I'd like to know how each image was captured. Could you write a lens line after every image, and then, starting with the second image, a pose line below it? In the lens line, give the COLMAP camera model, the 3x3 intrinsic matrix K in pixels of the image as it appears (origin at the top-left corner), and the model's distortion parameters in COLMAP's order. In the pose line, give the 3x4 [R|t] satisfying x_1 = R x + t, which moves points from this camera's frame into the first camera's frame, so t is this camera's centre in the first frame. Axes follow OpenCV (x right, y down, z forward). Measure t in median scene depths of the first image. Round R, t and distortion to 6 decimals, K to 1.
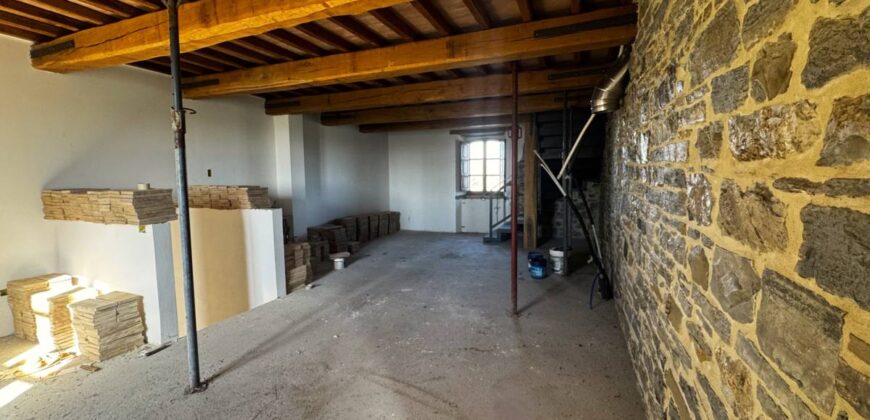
lens RADIAL K [[354.9, 0, 430.3], [0, 354.9, 208.7], [0, 0, 1]] dist [-0.006681, 0.000682]
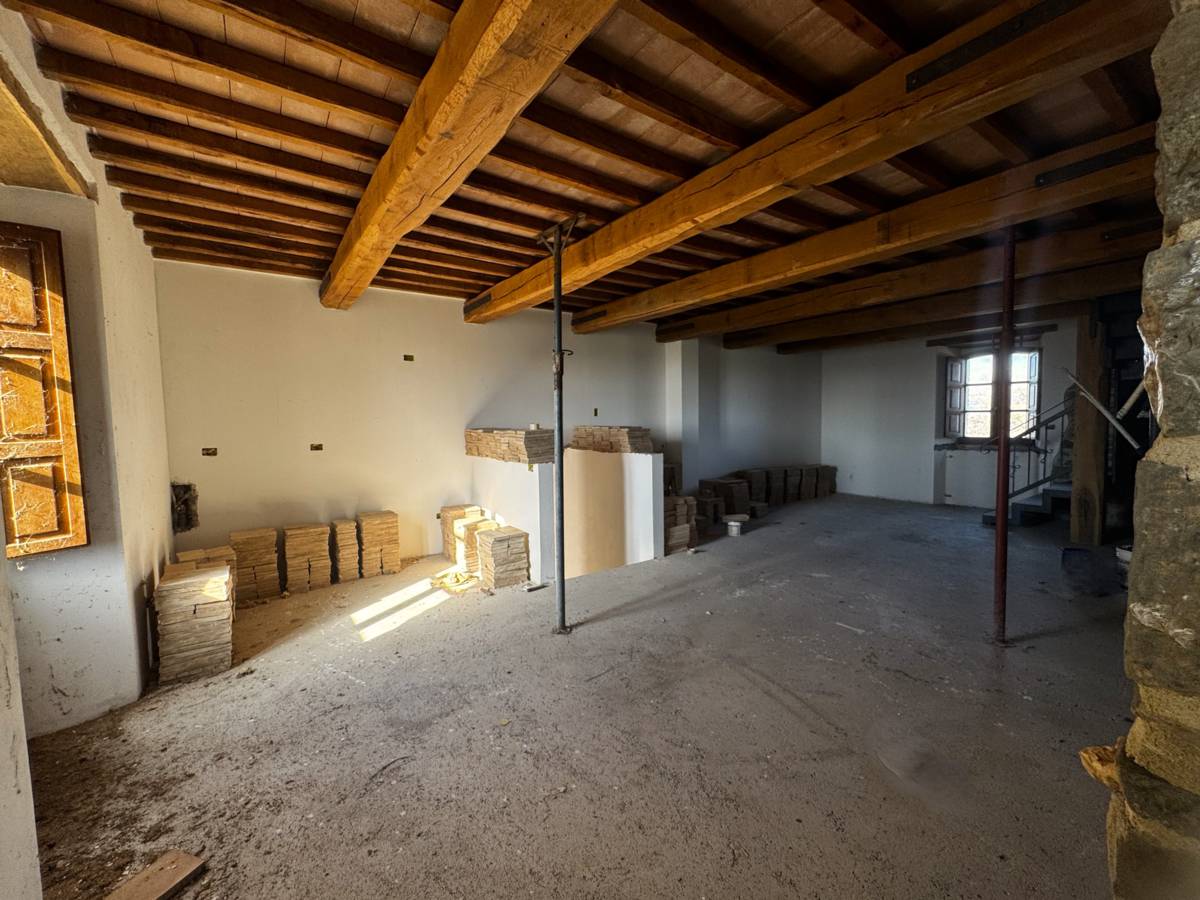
lens RADIAL K [[482.4, 0, 603.5], [0, 482.4, 447.3], [0, 0, 1]] dist [-0.004395, 0.000062]
pose [[0.843706, 0.029756, -0.535980, 0.111894], [-0.041650, 0.999081, -0.010097, 0.003132], [0.535187, 0.030843, 0.844170, -0.072603]]
